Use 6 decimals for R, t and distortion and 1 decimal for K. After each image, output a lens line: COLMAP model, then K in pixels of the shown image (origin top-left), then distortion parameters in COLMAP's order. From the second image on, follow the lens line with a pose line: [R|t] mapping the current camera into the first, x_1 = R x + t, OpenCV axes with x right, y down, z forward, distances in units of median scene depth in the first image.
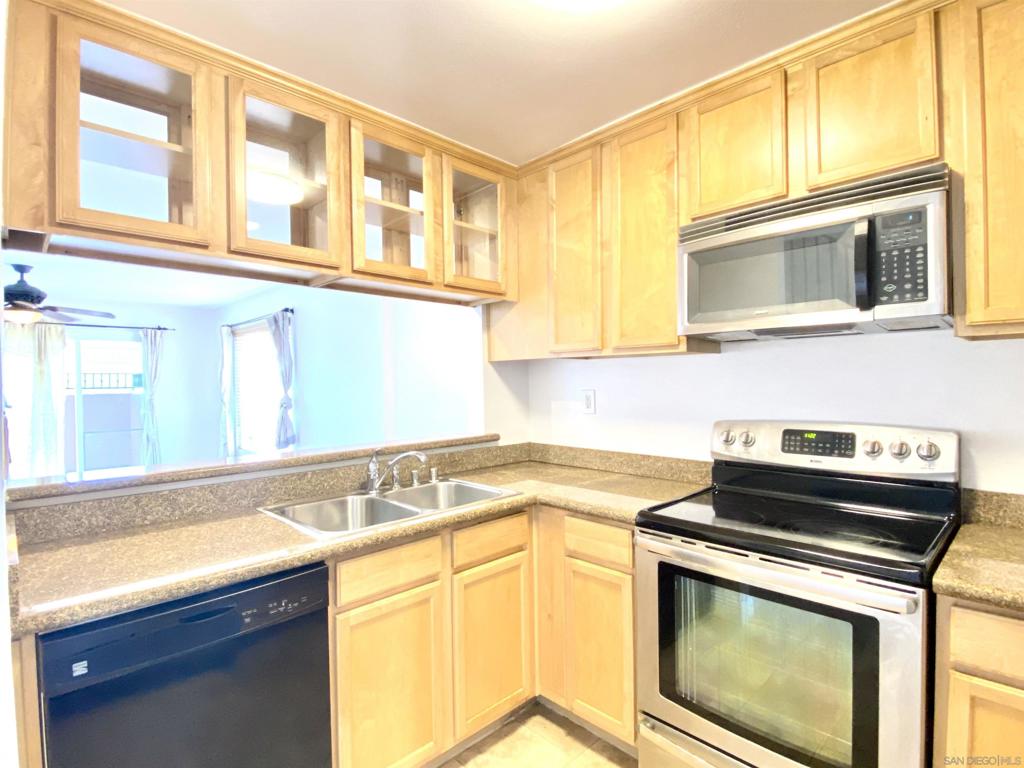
lens RADIAL K [[513.3, 0, 508.8], [0, 513.3, 386.6], [0, 0, 1]] dist [-0.015946, -0.000335]
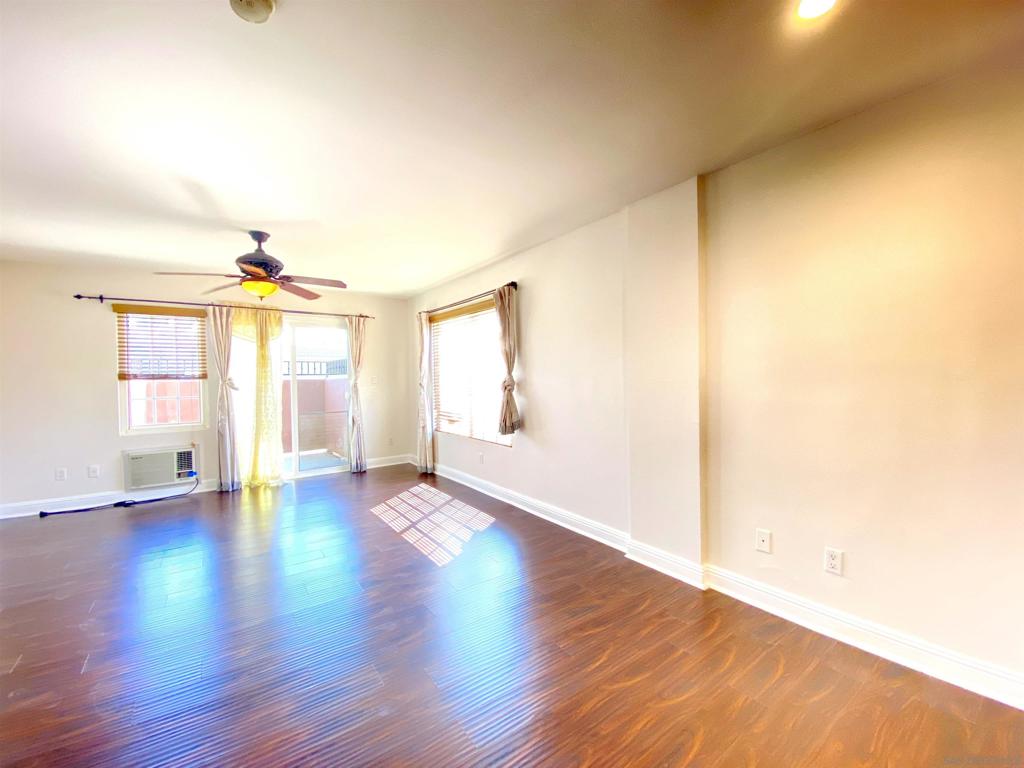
lens RADIAL K [[411.0, 0, 514.5], [0, 411.0, 385.1], [0, 0, 1]] dist [0.002956, 0.000151]
pose [[0.989718, 0.002366, -0.143012, -0.262085], [-0.000966, 0.999951, 0.009856, 0.020015], [0.143028, -0.009617, 0.989672, 0.211818]]
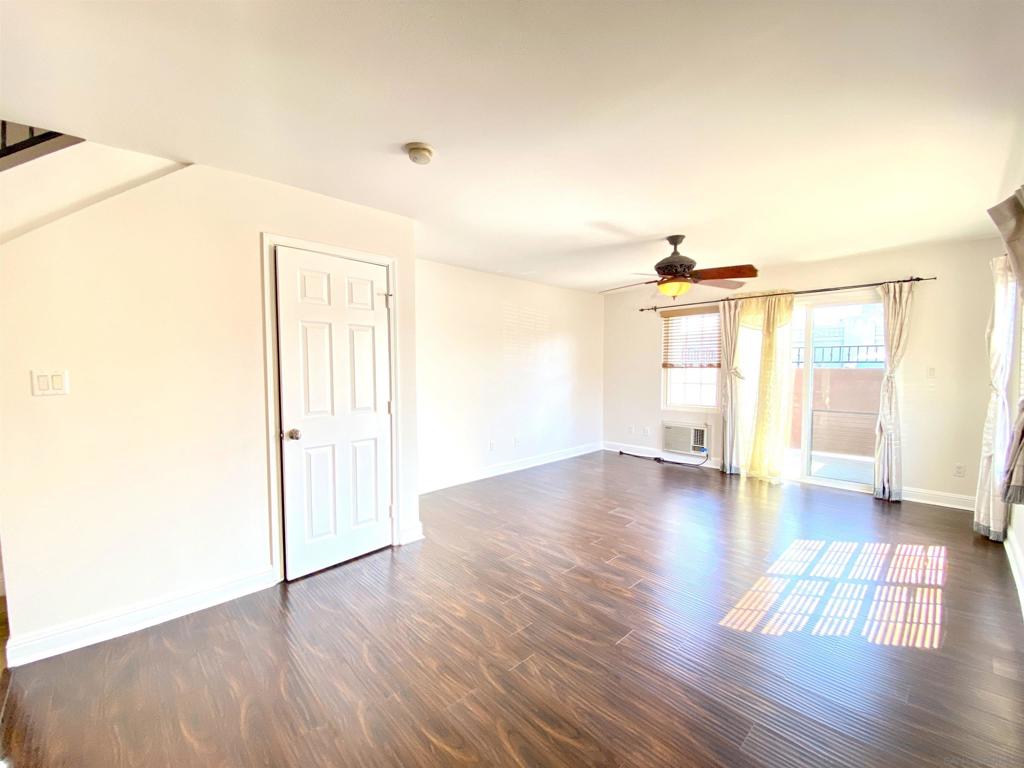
lens RADIAL K [[424.9, 0, 512.0], [0, 424.9, 388.2], [0, 0, 1]] dist [-0.001179, -0.000291]
pose [[-0.012164, 0.069195, -0.997529, -0.067366], [-0.007949, 0.997565, 0.069294, 0.001979], [0.999894, 0.008772, -0.011584, 0.458816]]
